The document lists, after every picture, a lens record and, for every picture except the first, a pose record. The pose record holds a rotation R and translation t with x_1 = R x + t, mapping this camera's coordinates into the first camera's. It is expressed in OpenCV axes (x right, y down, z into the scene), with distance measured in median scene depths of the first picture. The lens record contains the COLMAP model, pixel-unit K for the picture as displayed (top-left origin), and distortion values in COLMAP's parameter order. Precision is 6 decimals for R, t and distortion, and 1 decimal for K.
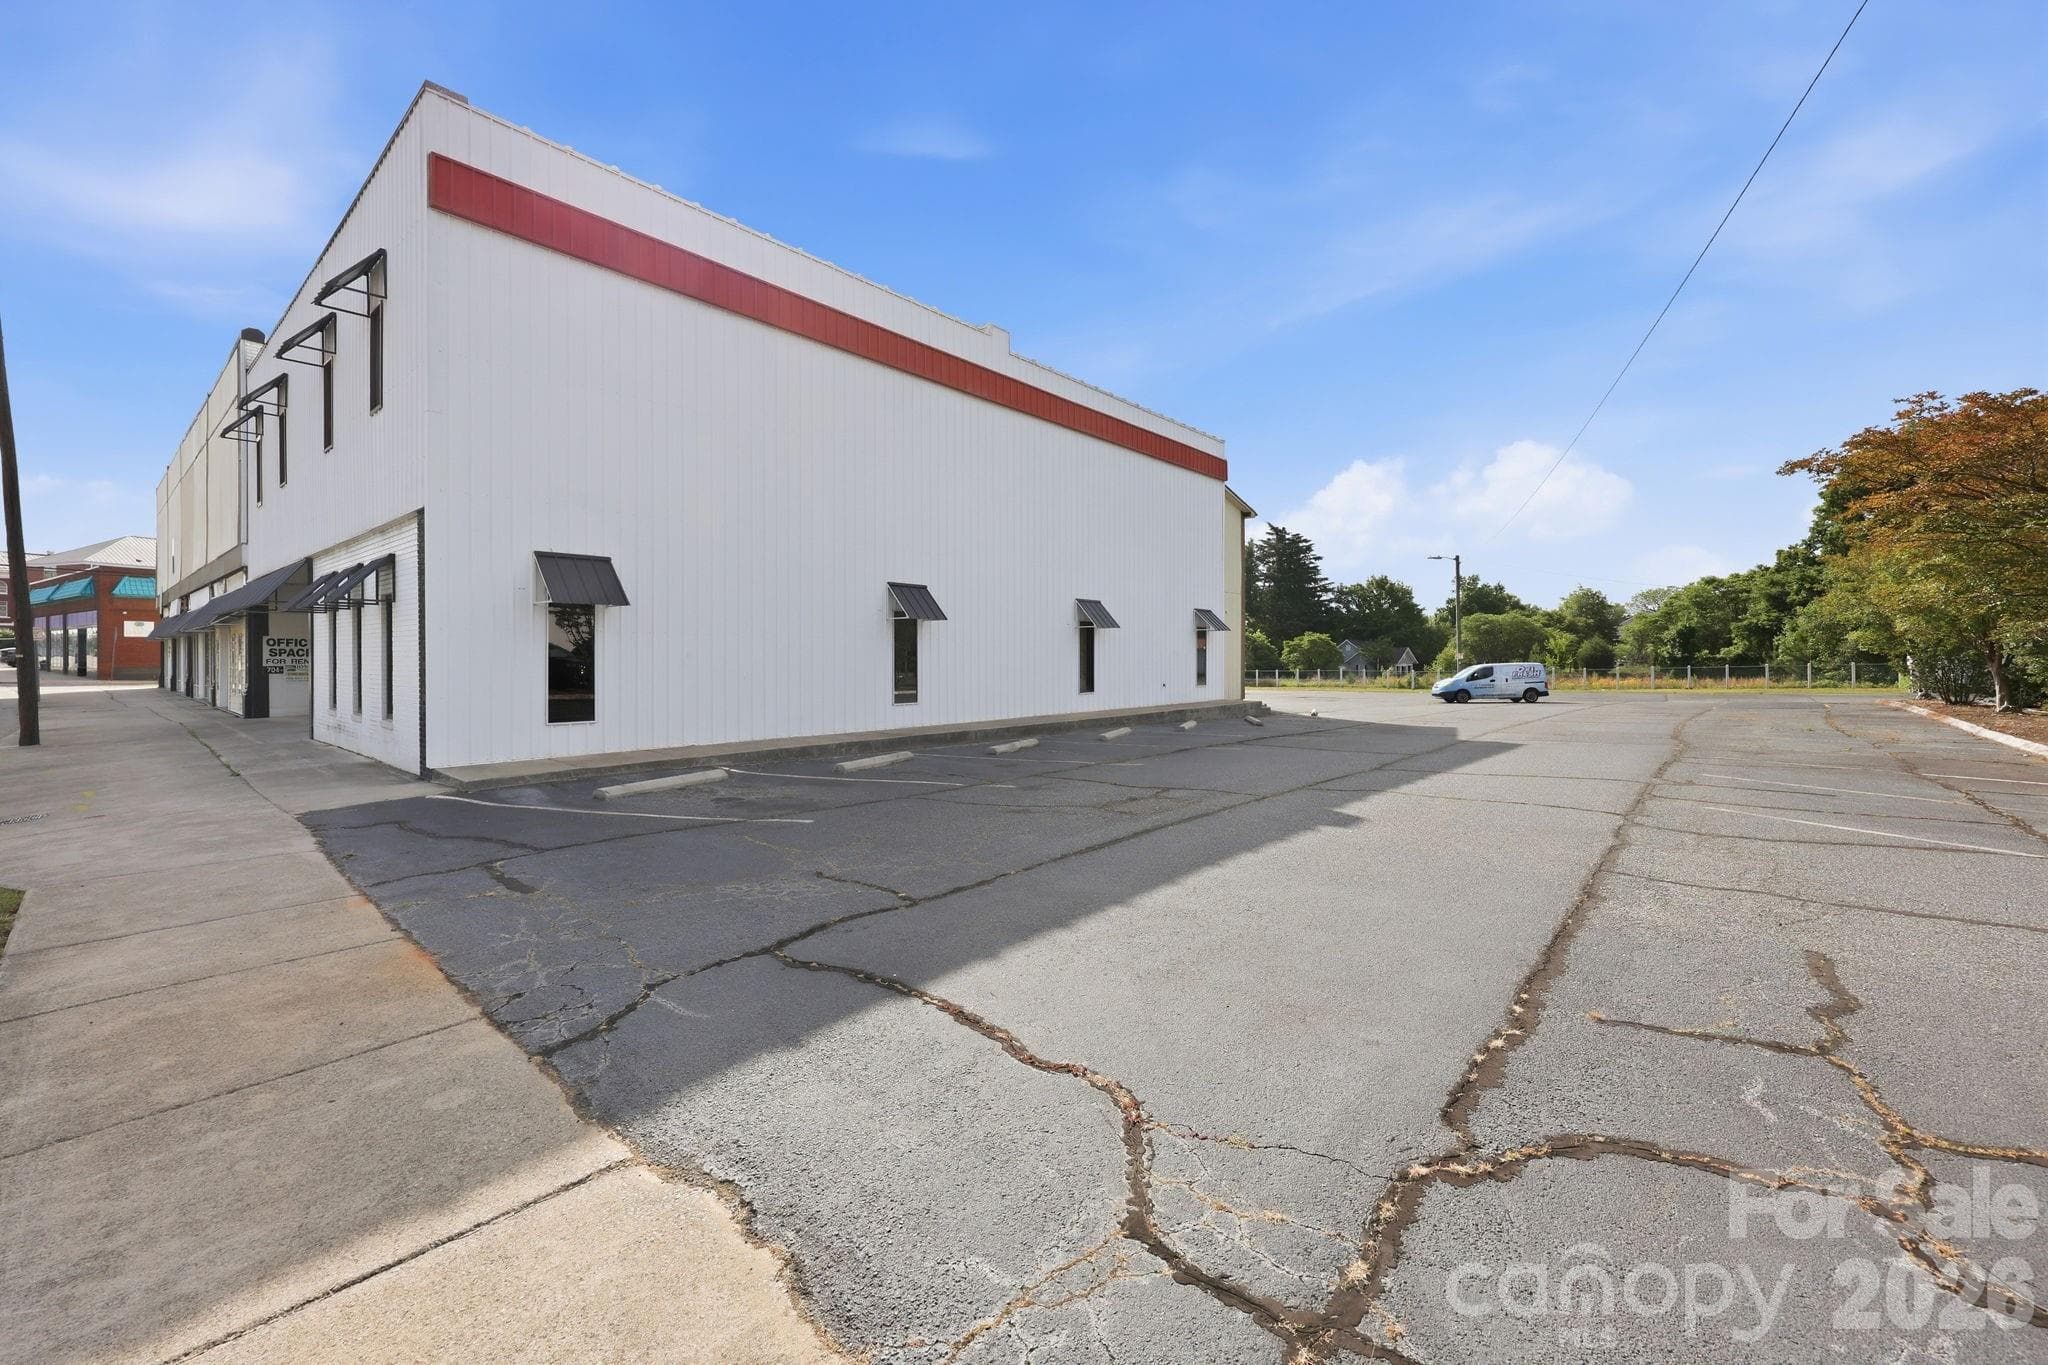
lens RADIAL K [[820.1, 0, 1022.8], [0, 820.1, 661.8], [0, 0, 1]] dist [-0.000522, -0.000321]
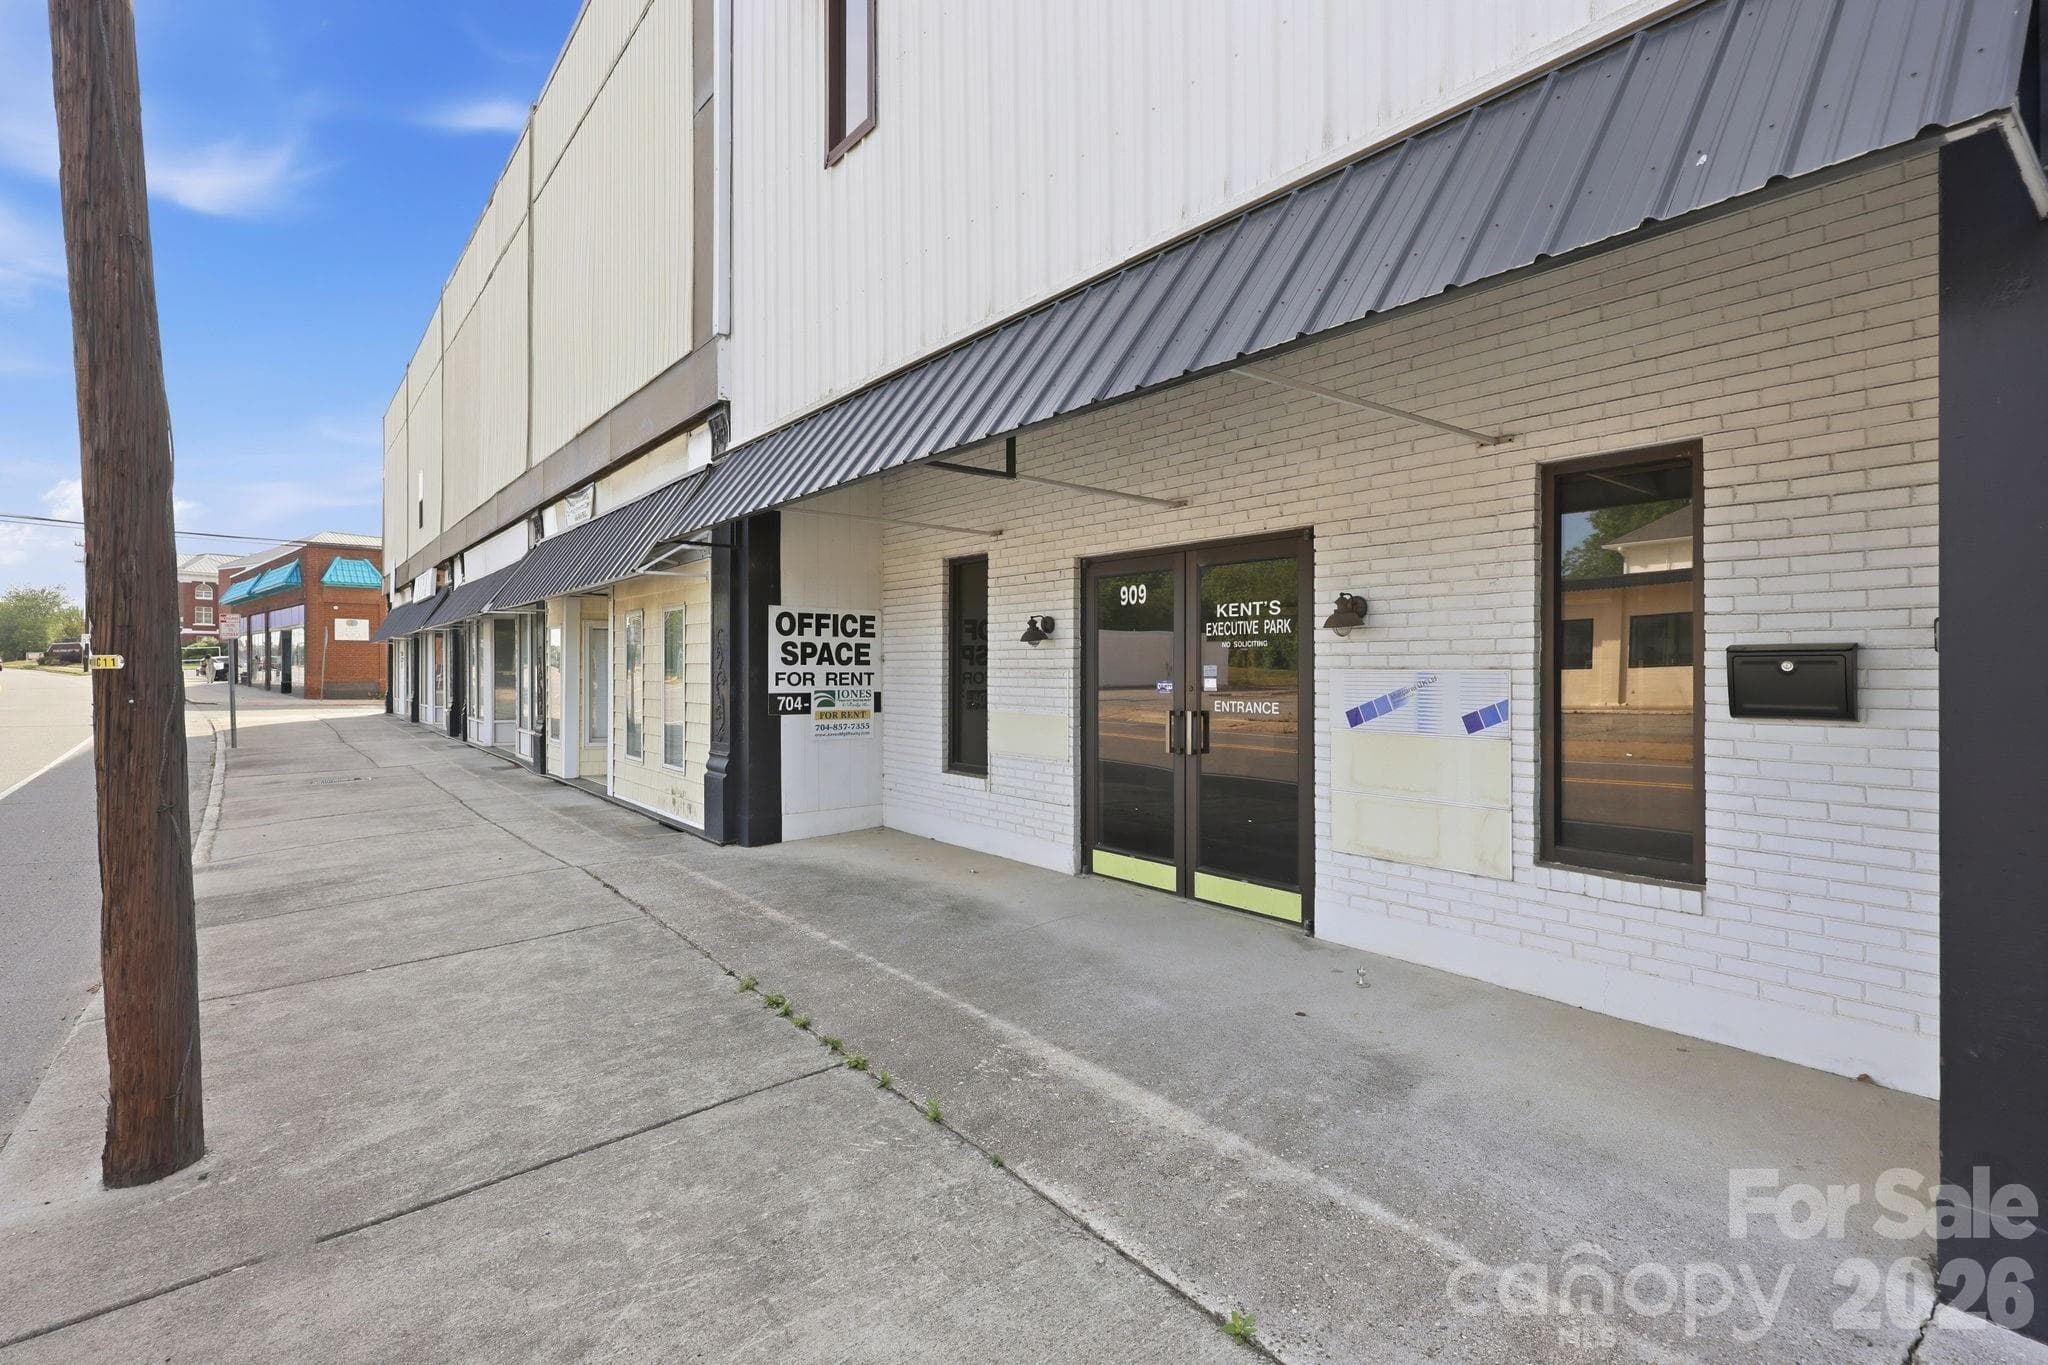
lens RADIAL K [[963.5, 0, 1023.7], [0, 963.5, 668.7], [0, 0, 1]] dist [0.002137, -0.000001]
pose [[0.980880, -0.002340, -0.194599, -0.594028], [0.001872, 0.999995, -0.002588, -0.002910], [0.194604, 0.002174, 0.980880, 0.499516]]
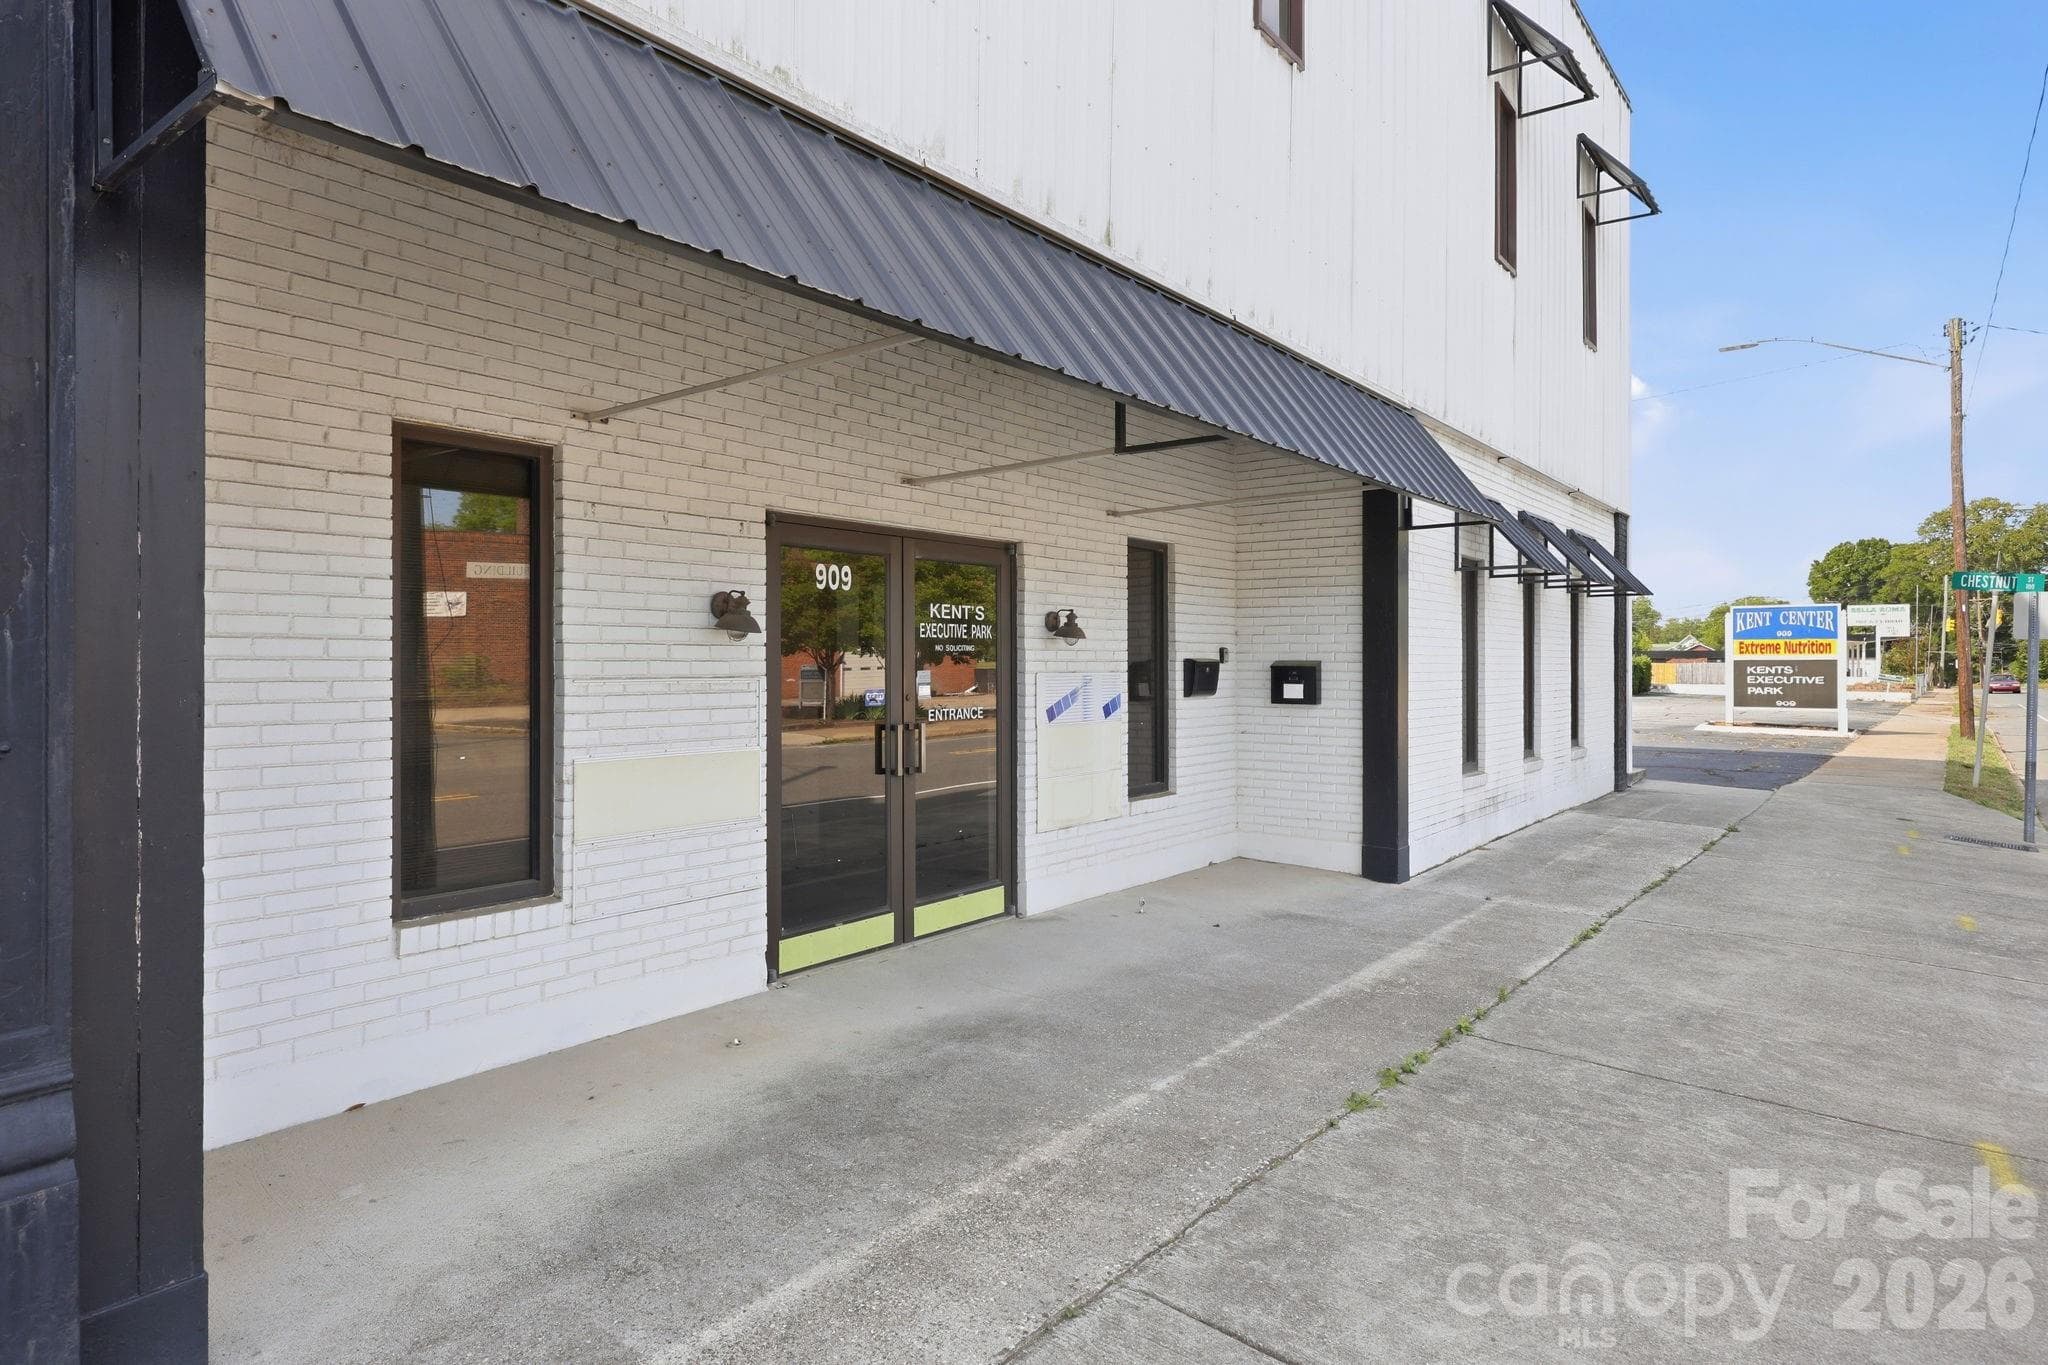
lens RADIAL K [[1156.9, 0, 1023.6], [0, 1156.9, 660.5], [0, 0, 1]] dist [0.004577, 0.001060]
pose [[-0.053541, 0.001958, 0.998564, -0.845604], [0.004769, 0.999987, -0.001705, -0.005848], [-0.998554, 0.004671, -0.053550, 0.728220]]
